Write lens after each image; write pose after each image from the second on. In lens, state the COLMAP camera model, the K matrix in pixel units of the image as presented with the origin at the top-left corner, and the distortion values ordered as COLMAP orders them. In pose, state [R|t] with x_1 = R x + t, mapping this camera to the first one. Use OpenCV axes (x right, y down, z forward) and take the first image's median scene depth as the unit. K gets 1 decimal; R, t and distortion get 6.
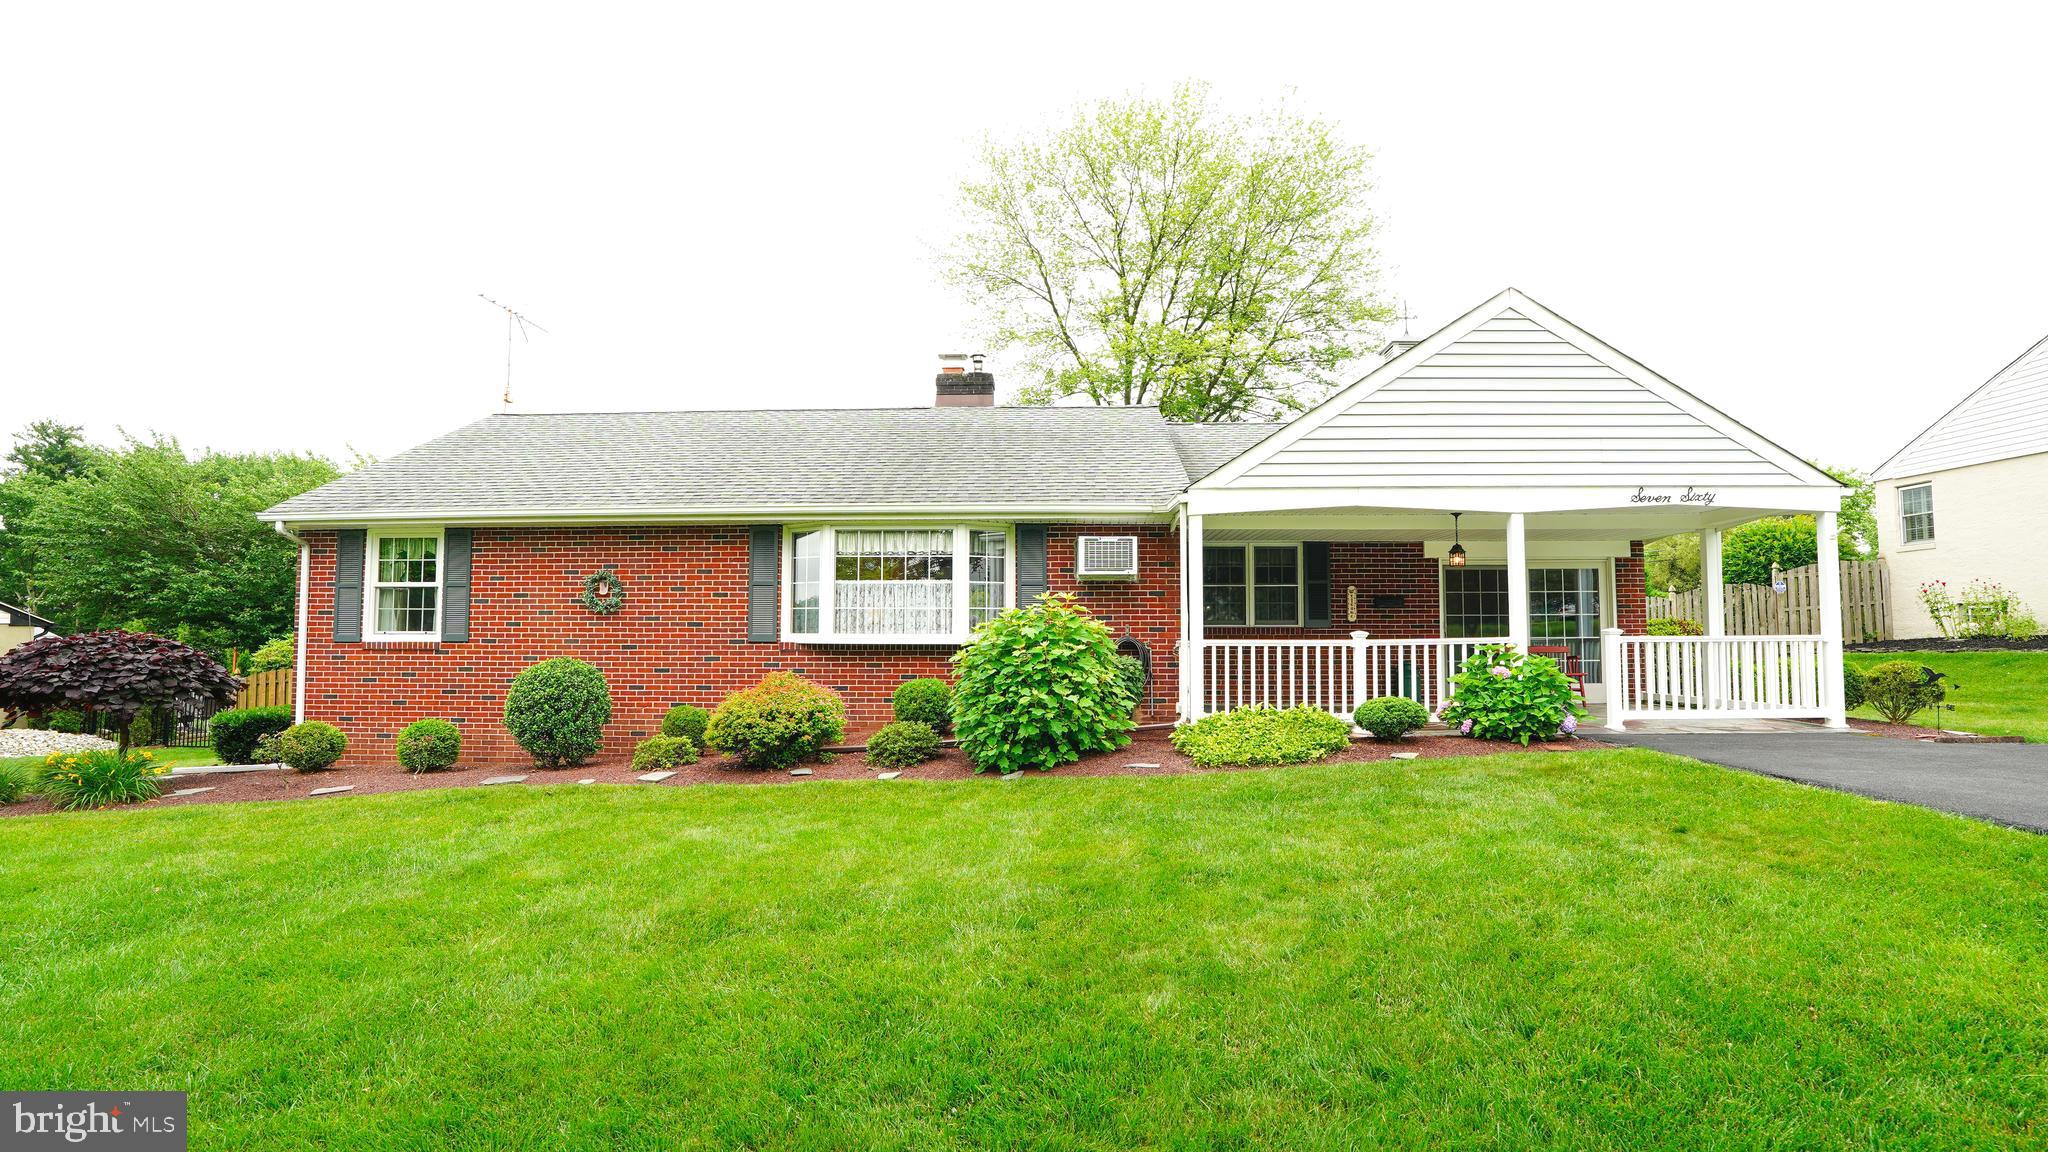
lens RADIAL K [[945.1, 0, 1024.0], [0, 945.1, 576.0], [0, 0, 1]] dist [-0.064721, 0.018286]
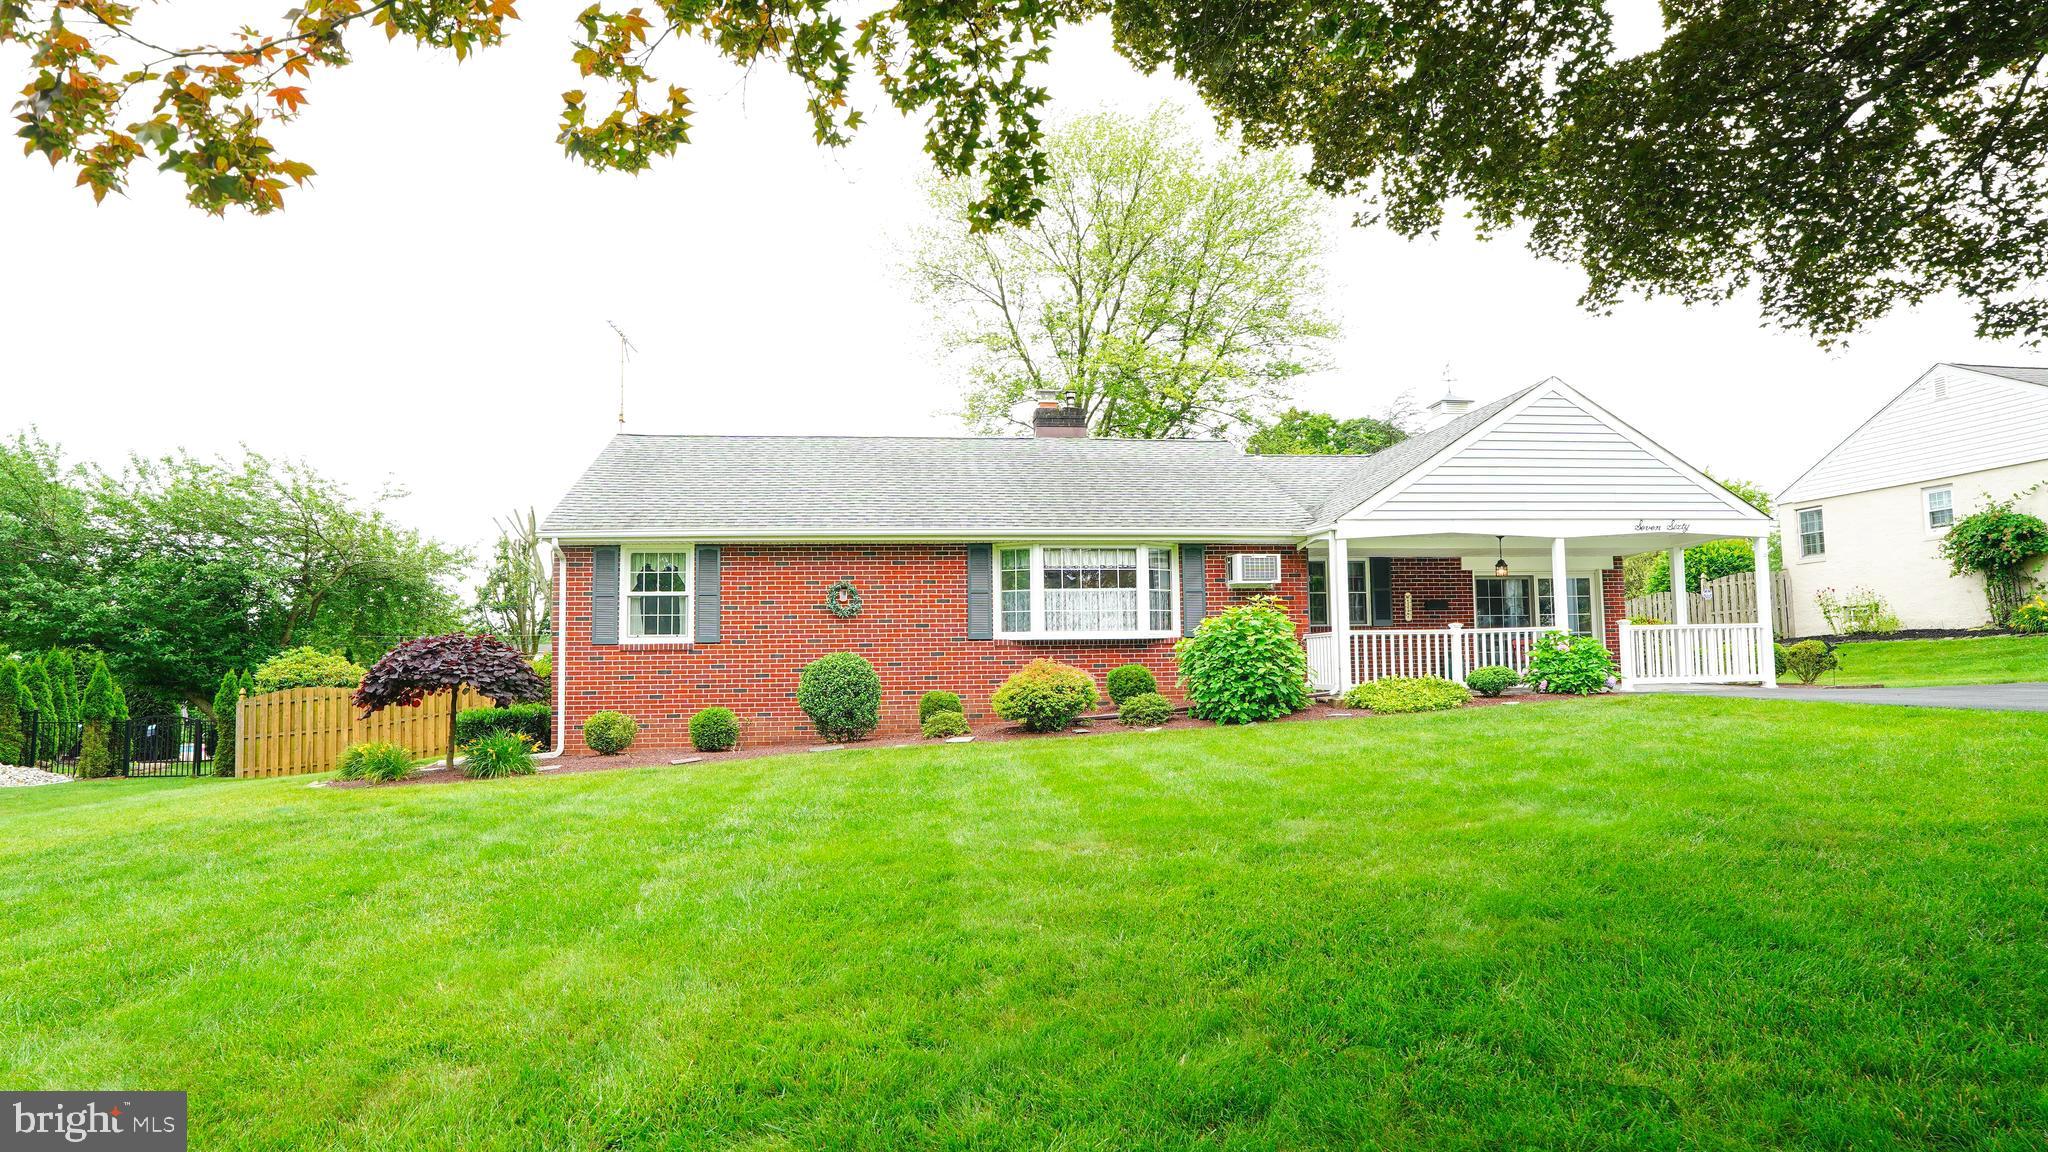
lens RADIAL K [[1093.6, 0, 1024.0], [0, 1093.6, 576.0], [0, 0, 1]] dist [-0.034865, 0.001329]
pose [[0.988230, -0.001622, 0.152970, -0.435664], [0.003820, 0.999894, -0.014075, 0.008008], [-0.152930, 0.014493, 0.988131, -0.412824]]
